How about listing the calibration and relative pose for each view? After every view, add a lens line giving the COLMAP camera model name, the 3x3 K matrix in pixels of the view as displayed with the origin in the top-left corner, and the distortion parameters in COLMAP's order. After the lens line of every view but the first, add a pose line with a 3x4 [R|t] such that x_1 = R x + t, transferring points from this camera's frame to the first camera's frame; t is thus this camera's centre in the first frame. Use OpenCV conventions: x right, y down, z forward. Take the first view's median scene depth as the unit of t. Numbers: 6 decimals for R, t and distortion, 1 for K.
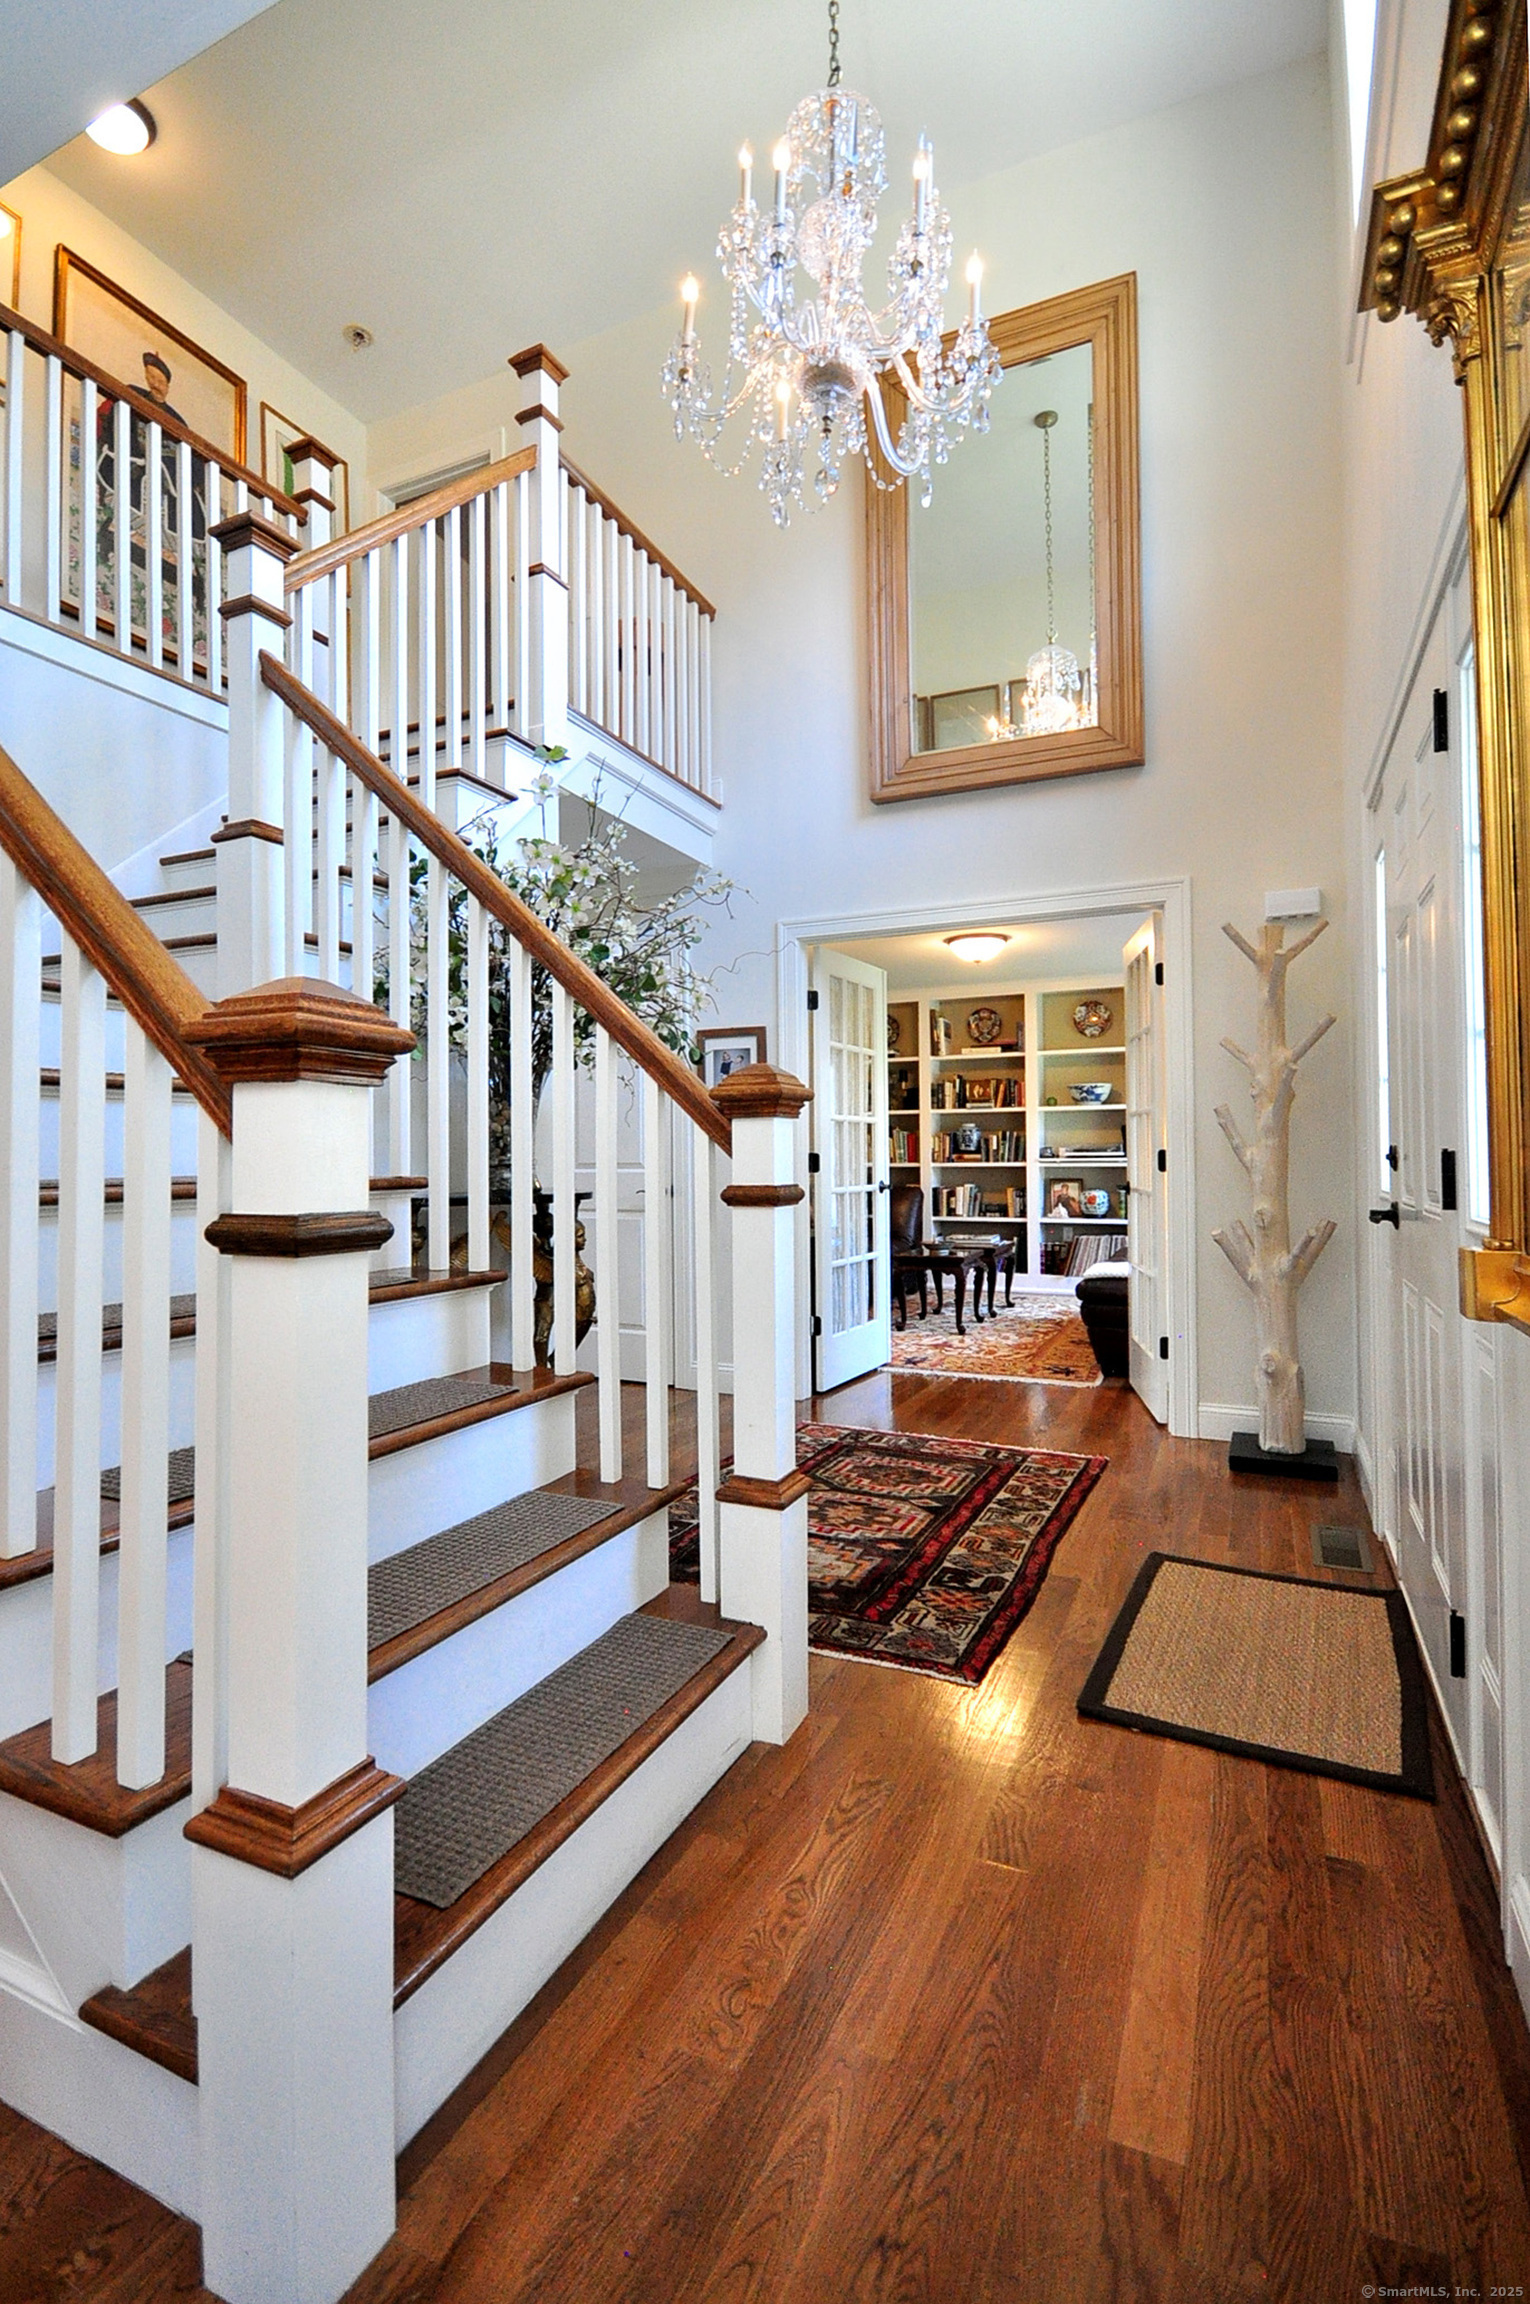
lens RADIAL K [[990.7, 0, 775.4], [0, 990.7, 1125.1], [0, 0, 1]] dist [0.034707, -0.023248]
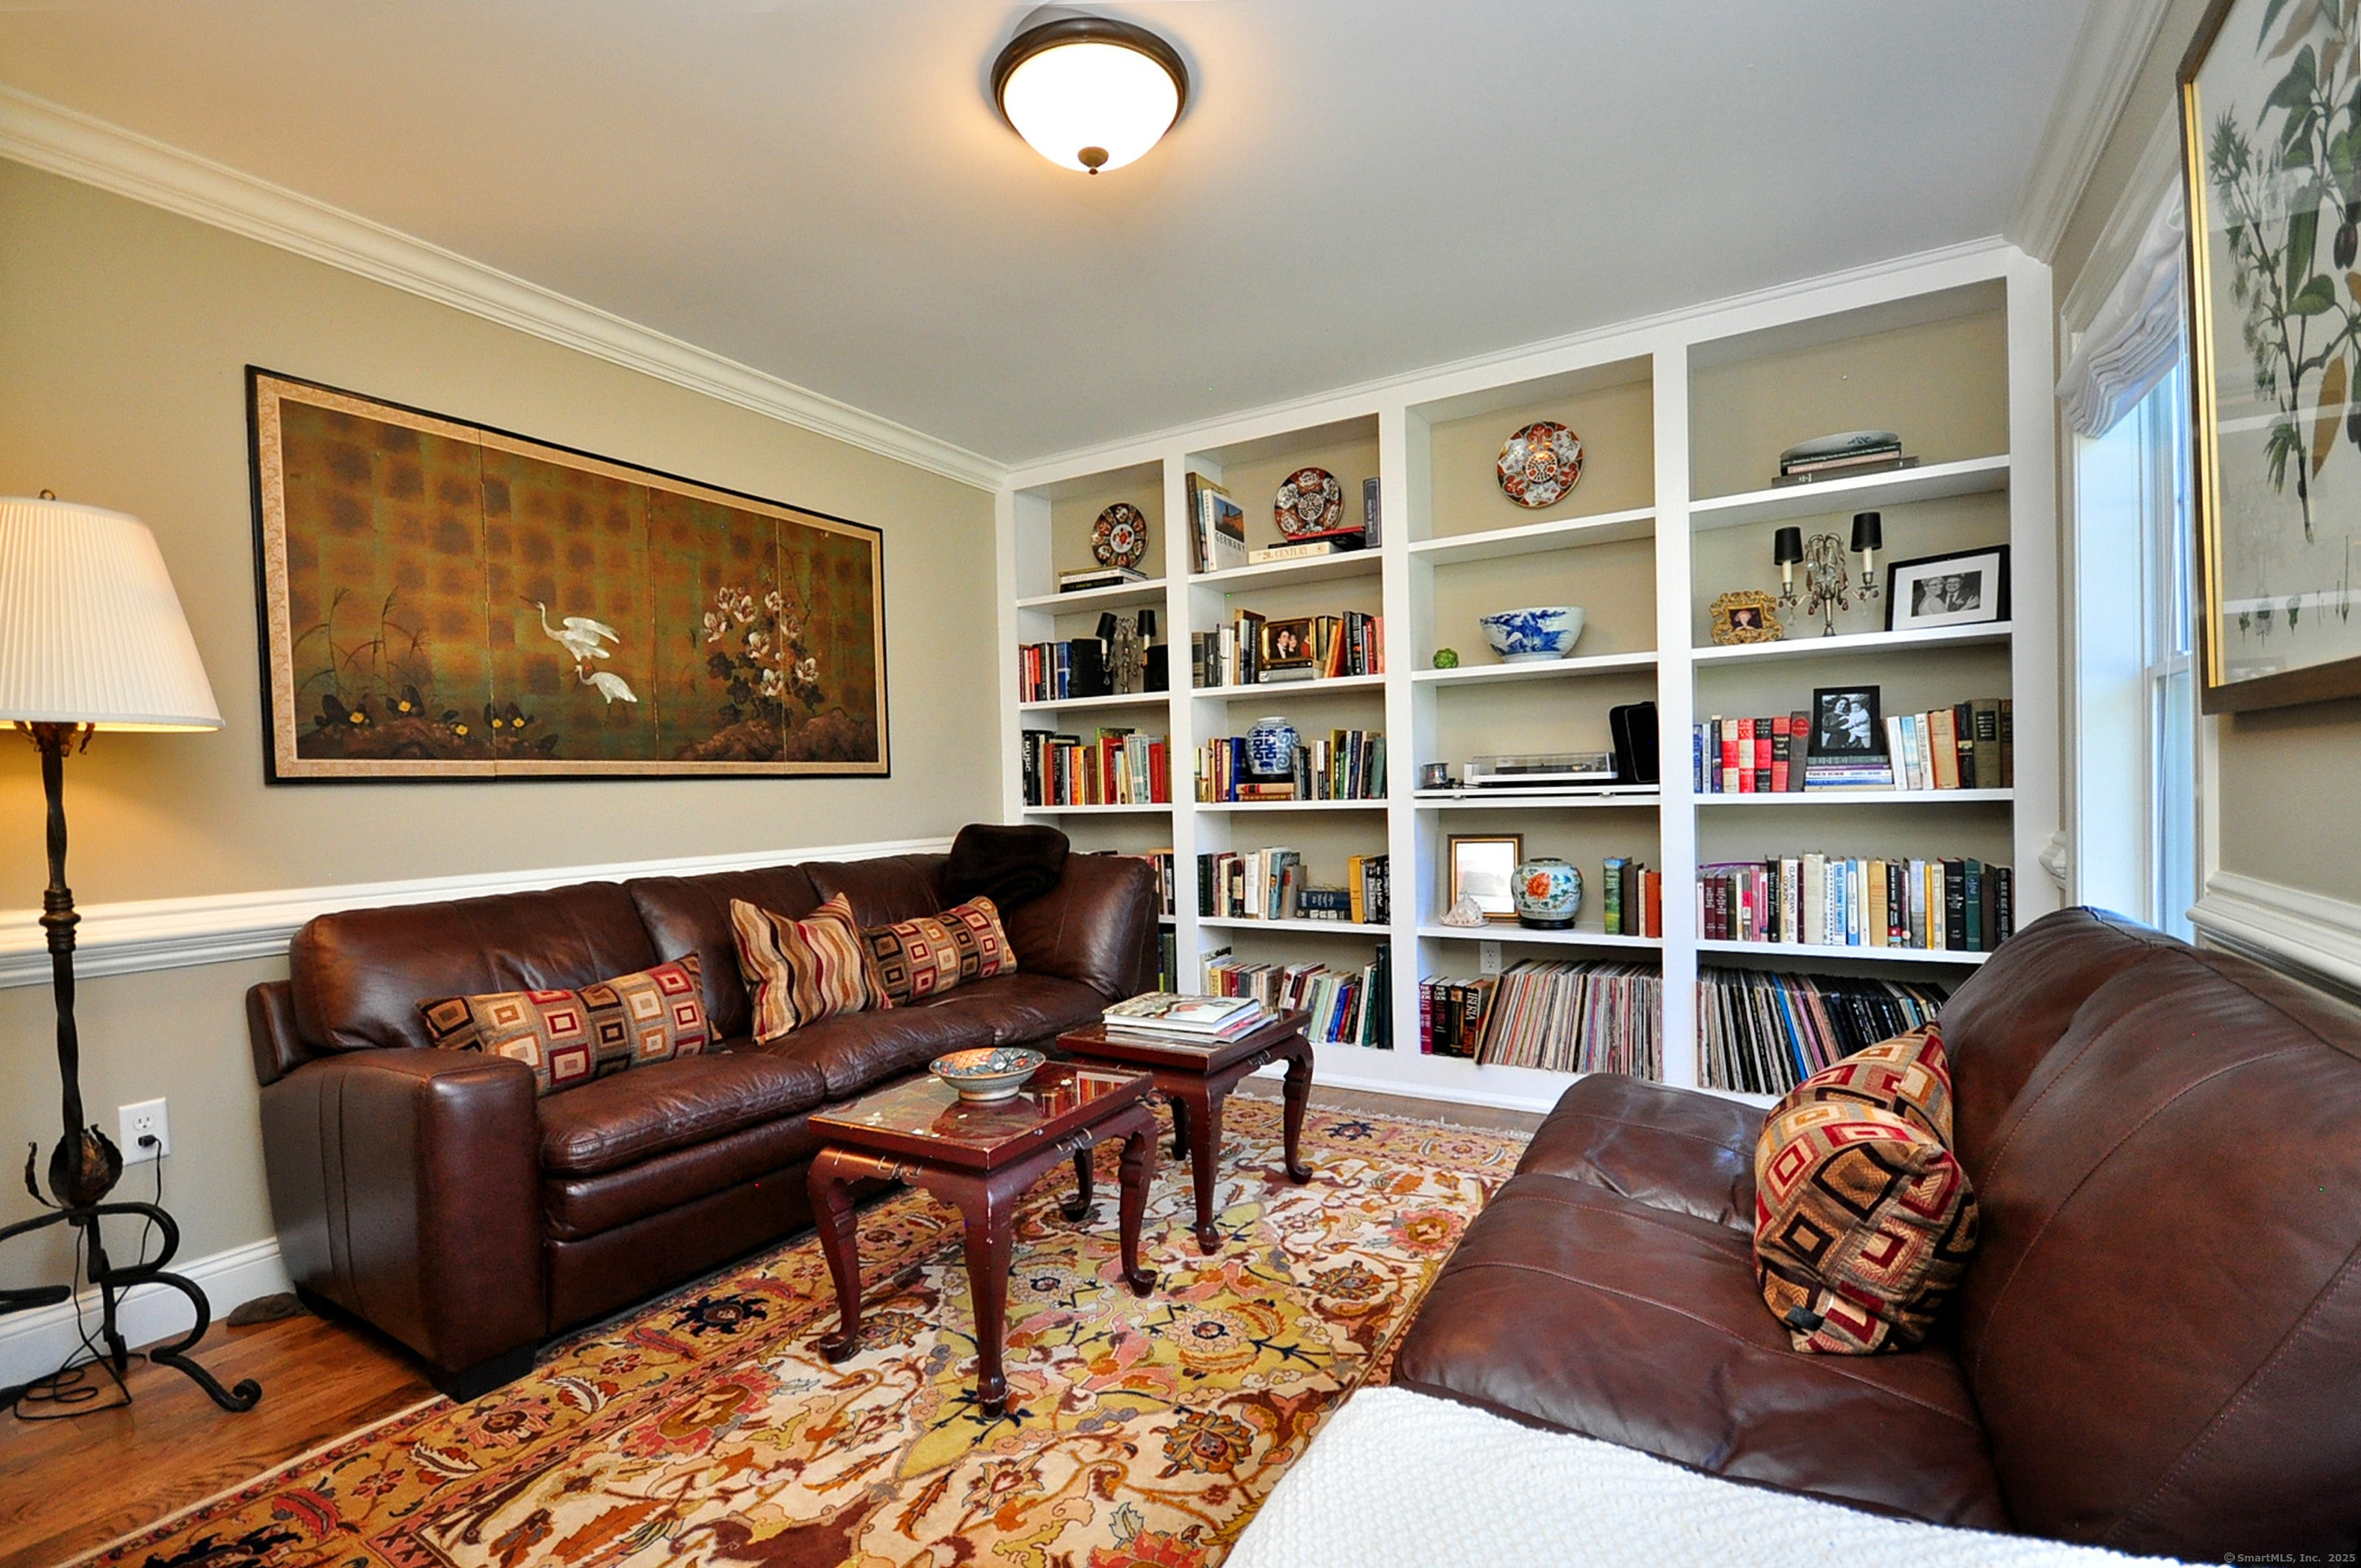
lens RADIAL K [[1015.2, 0, 1170.8], [0, 1015.2, 791.6], [0, 0, 1]] dist [0.034707, -0.023248]
pose [[0.993894, -0.017449, -0.108953, 0.316657], [0.020901, 0.999312, 0.030622, 0.028081], [0.108344, -0.032712, 0.993575, 0.831437]]
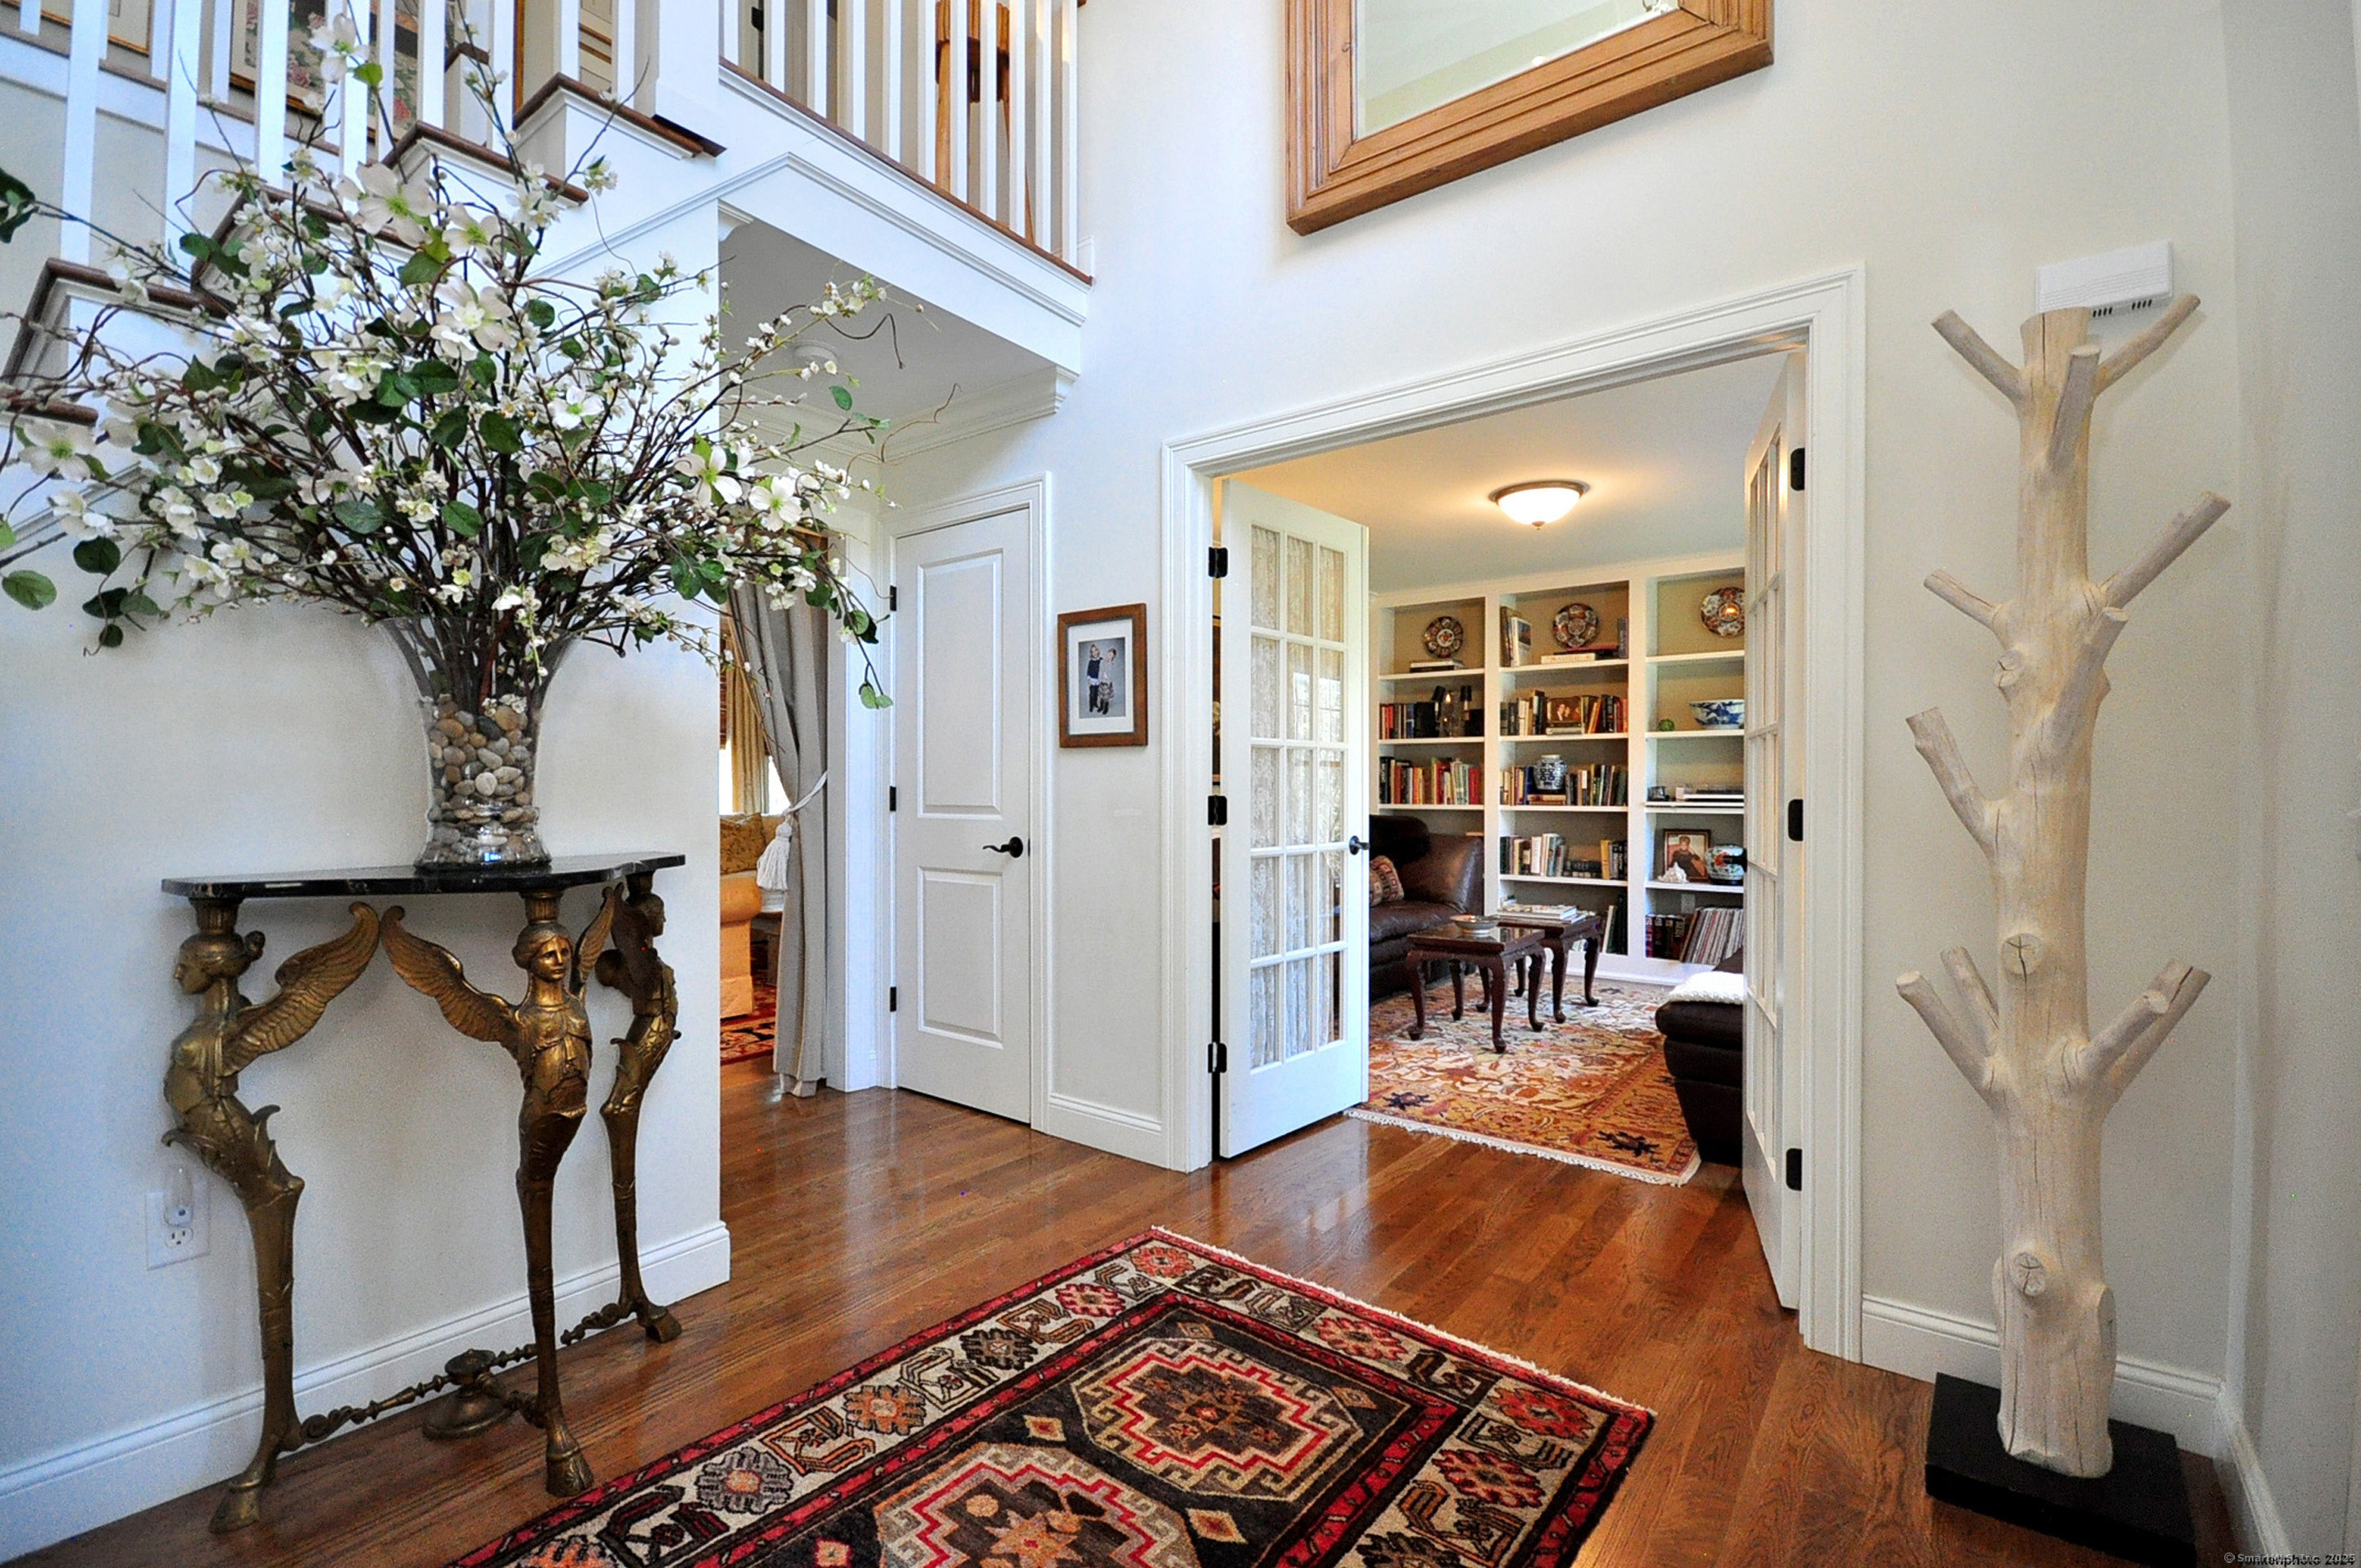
lens RADIAL K [[973.7, 0, 1199.7], [0, 973.7, 781.3], [0, 0, 1]] dist [0.032066, -0.018177]
pose [[0.976629, 0.008688, -0.214758, 0.147136], [-0.003586, 0.999702, 0.024139, 0.002757], [0.214904, -0.022805, 0.976369, 0.325147]]
